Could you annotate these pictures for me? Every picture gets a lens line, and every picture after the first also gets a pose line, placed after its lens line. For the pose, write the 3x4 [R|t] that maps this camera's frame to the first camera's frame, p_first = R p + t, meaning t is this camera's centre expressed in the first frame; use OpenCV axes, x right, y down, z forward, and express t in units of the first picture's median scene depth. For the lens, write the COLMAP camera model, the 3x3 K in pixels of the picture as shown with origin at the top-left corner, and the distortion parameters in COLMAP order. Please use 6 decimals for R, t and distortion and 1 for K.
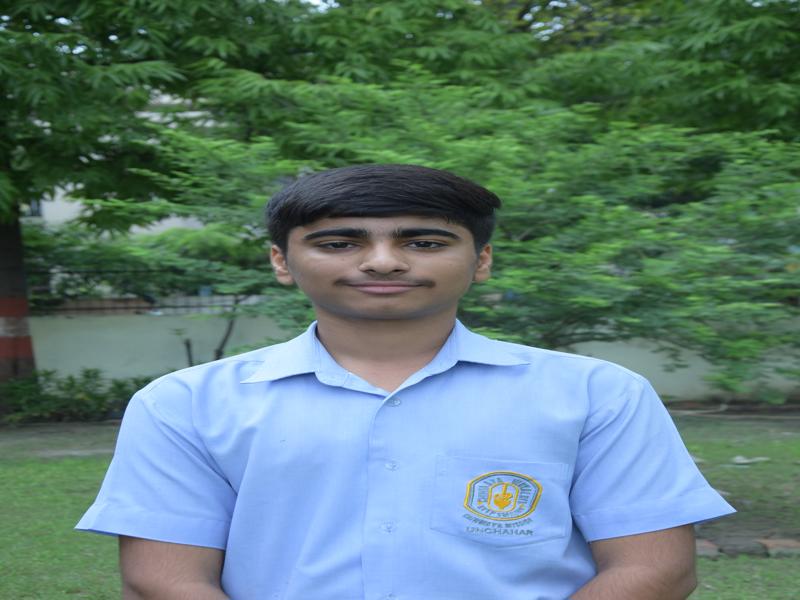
lens RADIAL K [[1649.4, 0, 397.6], [0, 1649.4, 297.1], [0, 0, 1]] dist [0.144743, 0.000000]
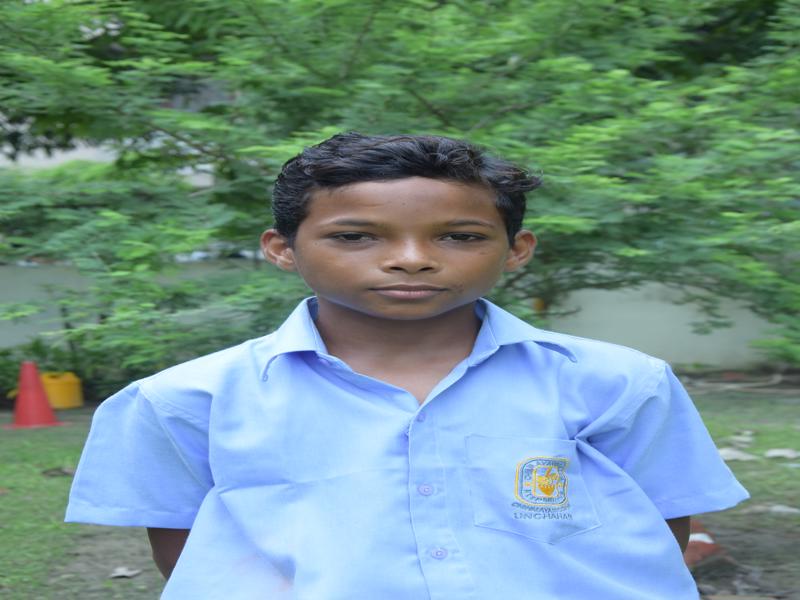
lens RADIAL K [[1791.5, 0, 388.2], [0, 1791.5, 283.2], [0, 0, 1]] dist [0.129524, 0.000000]
pose [[0.999666, -0.013151, -0.022256, 0.060165], [0.013510, 0.999779, 0.016085, 0.012830], [0.022040, -0.016380, 0.999623, 0.308163]]
